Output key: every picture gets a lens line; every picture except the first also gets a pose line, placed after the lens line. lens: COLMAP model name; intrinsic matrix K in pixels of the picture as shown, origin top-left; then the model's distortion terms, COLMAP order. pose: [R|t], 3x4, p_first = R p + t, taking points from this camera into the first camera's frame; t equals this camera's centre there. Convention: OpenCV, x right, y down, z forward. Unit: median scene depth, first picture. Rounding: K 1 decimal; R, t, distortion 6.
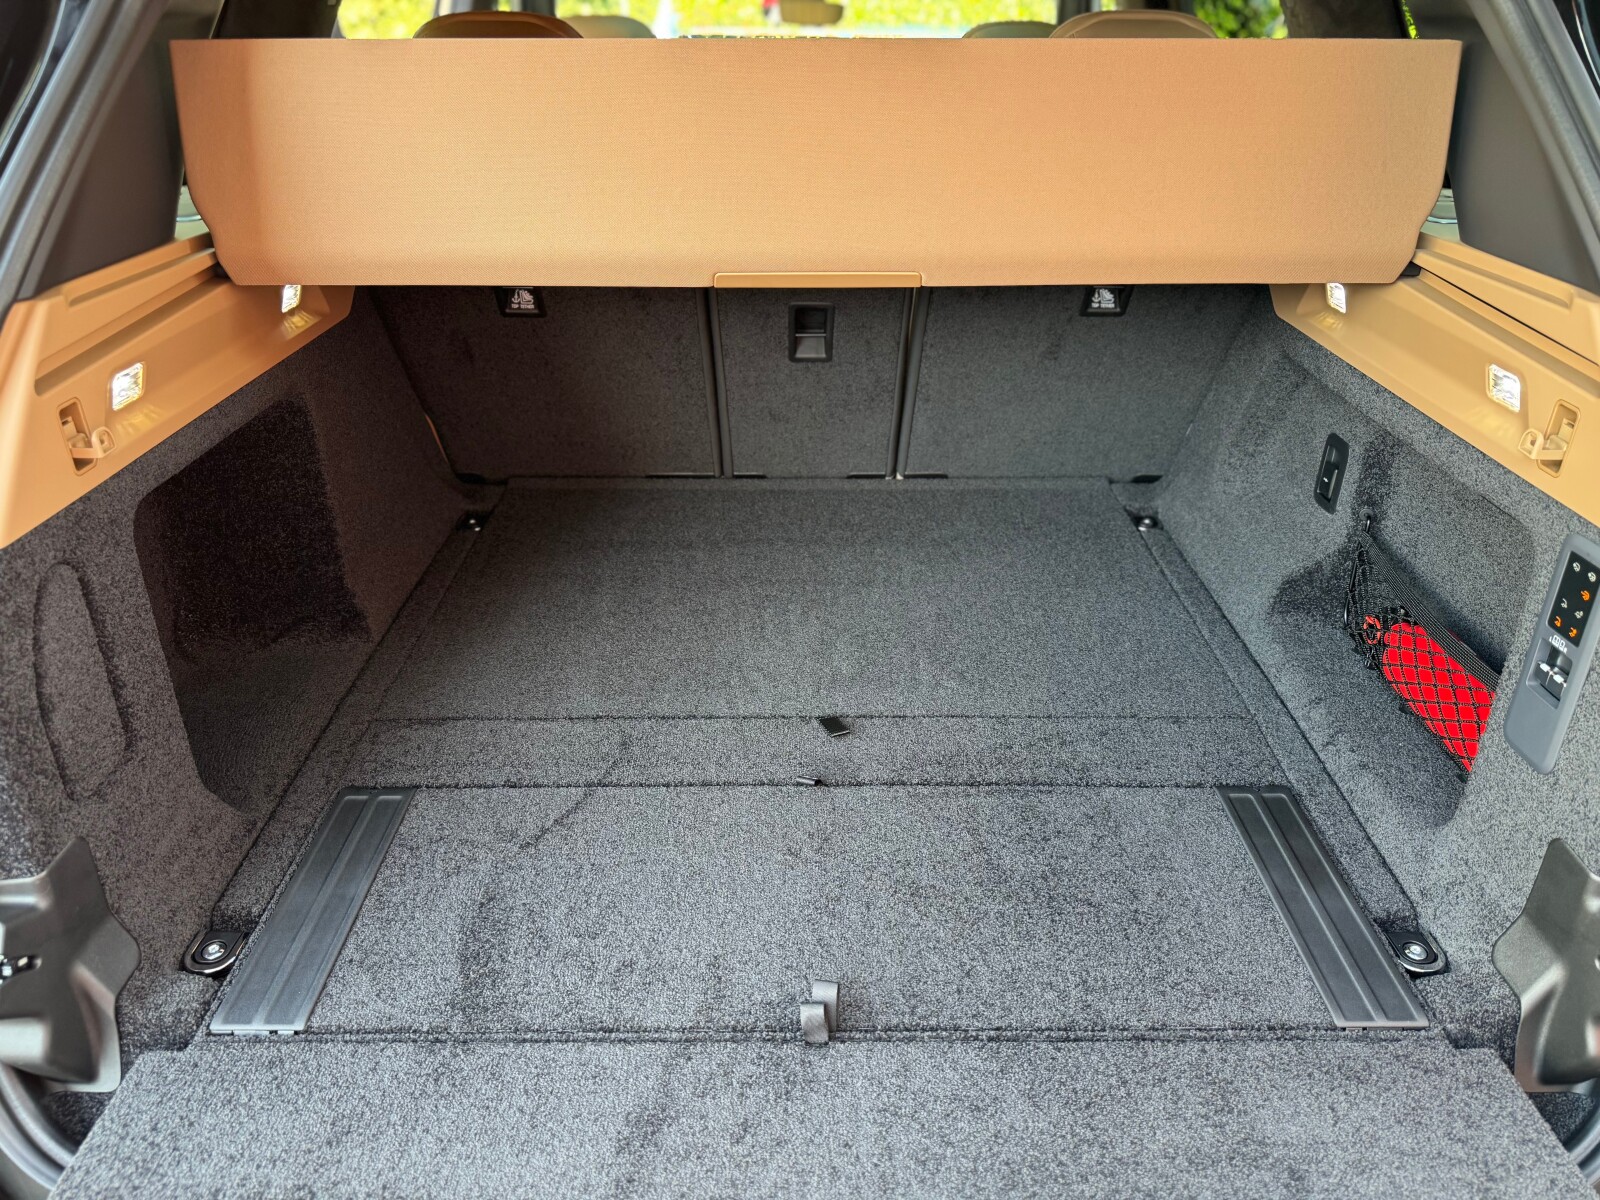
lens RADIAL K [[1169.2, 0, 840.0], [0, 1169.2, 600.3], [0, 0, 1]] dist [0.103809, -0.160890]
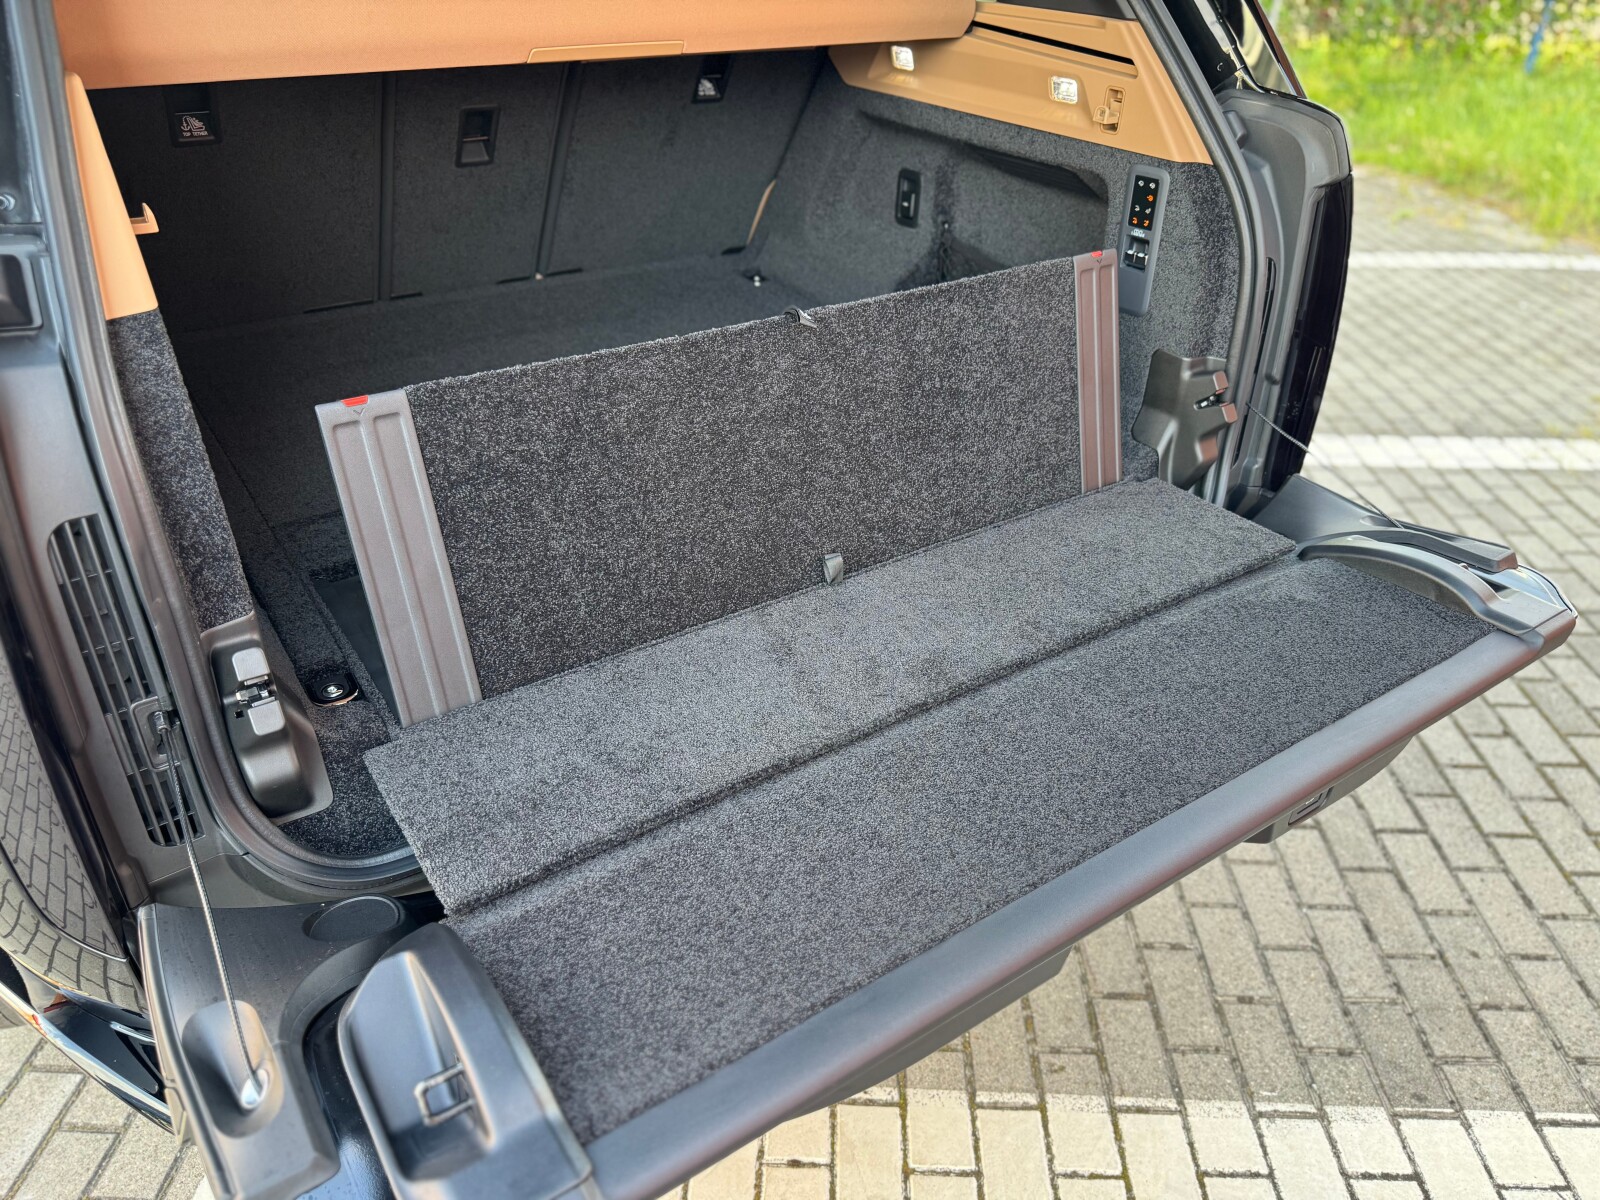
lens RADIAL K [[1169.2, 0, 840.0], [0, 1169.2, 600.3], [0, 0, 1]] dist [0.103809, -0.160890]
pose [[0.818274, -0.284631, 0.499413, -0.491659], [0.242018, 0.958636, 0.149817, 0.121289], [-0.521397, -0.001724, 0.853312, -0.148865]]
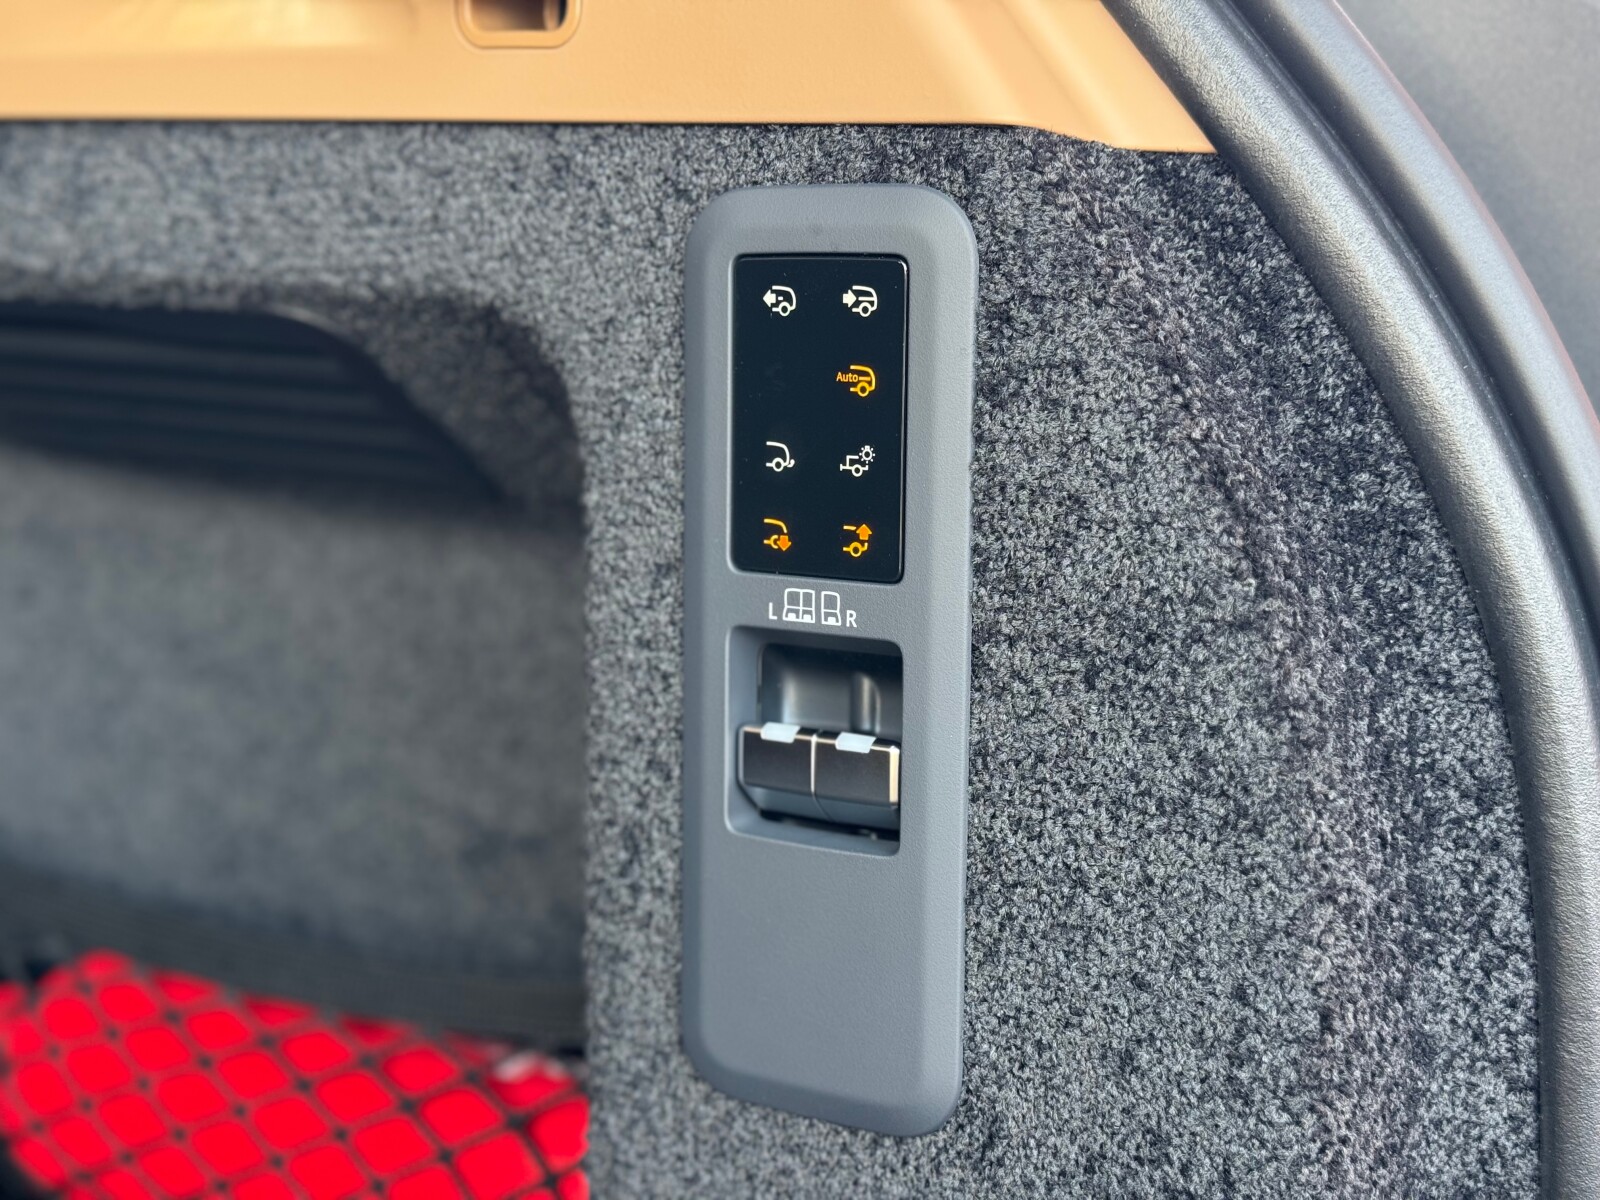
lens RADIAL K [[2243.8, 0, 795.6], [0, 2243.8, 606.3], [0, 0, 1]] dist [0.137504, -0.062741]
pose [[0.562262, -0.124796, 0.817489, 0.136911], [0.368849, 0.922613, -0.112848, 0.059135], [-0.740143, 0.364980, 0.564781, 0.484105]]
